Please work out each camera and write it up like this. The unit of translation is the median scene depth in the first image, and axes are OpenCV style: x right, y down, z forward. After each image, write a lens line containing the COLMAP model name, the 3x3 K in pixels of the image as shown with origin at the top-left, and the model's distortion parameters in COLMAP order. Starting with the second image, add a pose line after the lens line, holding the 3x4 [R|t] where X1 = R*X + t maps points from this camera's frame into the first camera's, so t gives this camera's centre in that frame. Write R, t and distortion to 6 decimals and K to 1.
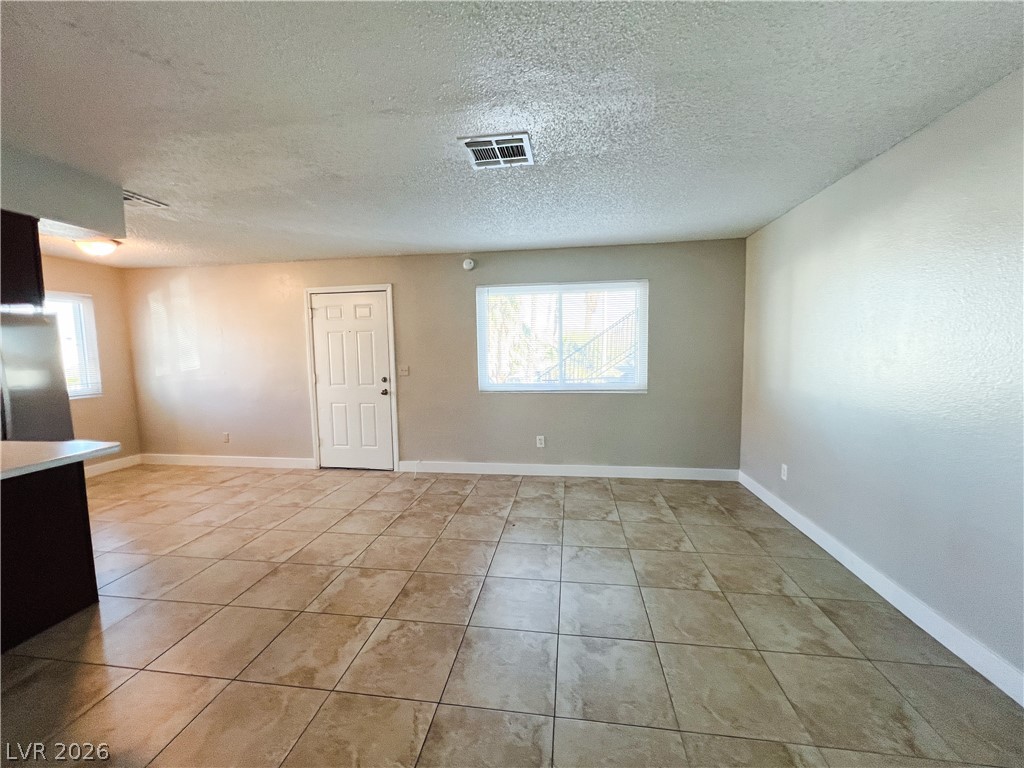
lens RADIAL K [[419.3, 0, 510.5], [0, 419.3, 384.3], [0, 0, 1]] dist [0.001516, 0.000484]
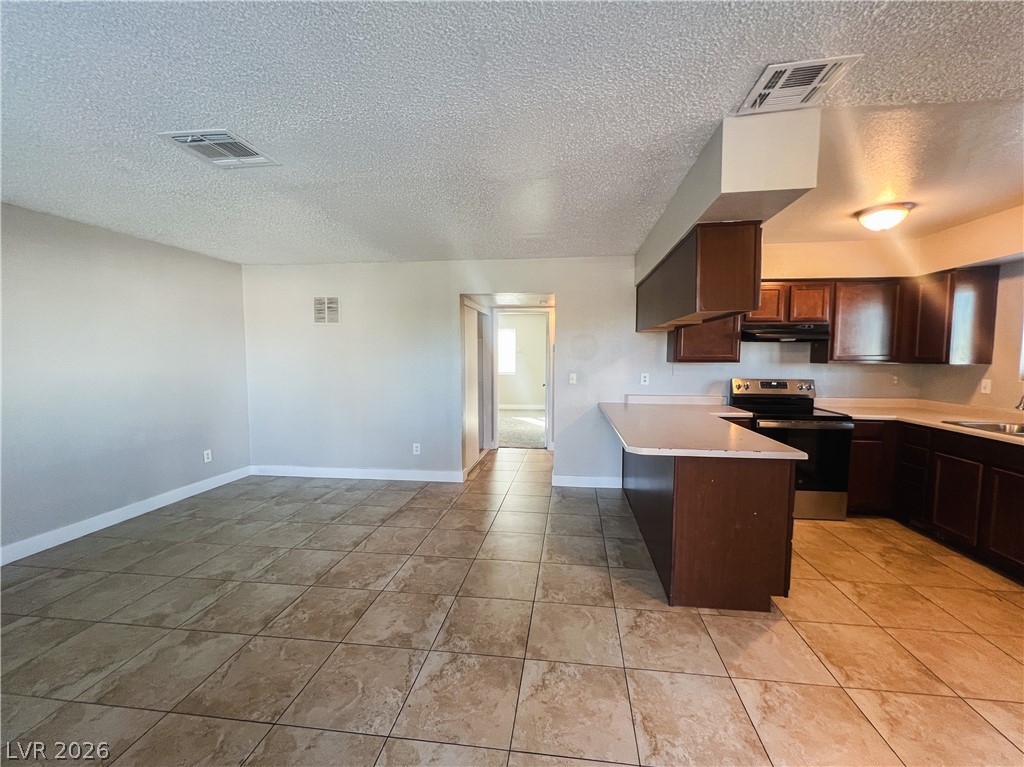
lens RADIAL K [[415.9, 0, 521.2], [0, 415.9, 388.3], [0, 0, 1]] dist [-0.002758, -0.000141]
pose [[-0.999491, 0.018598, -0.025903, -0.370403], [0.013998, 0.985754, 0.167612, -0.097712], [0.028651, 0.167164, -0.985513, 1.134381]]
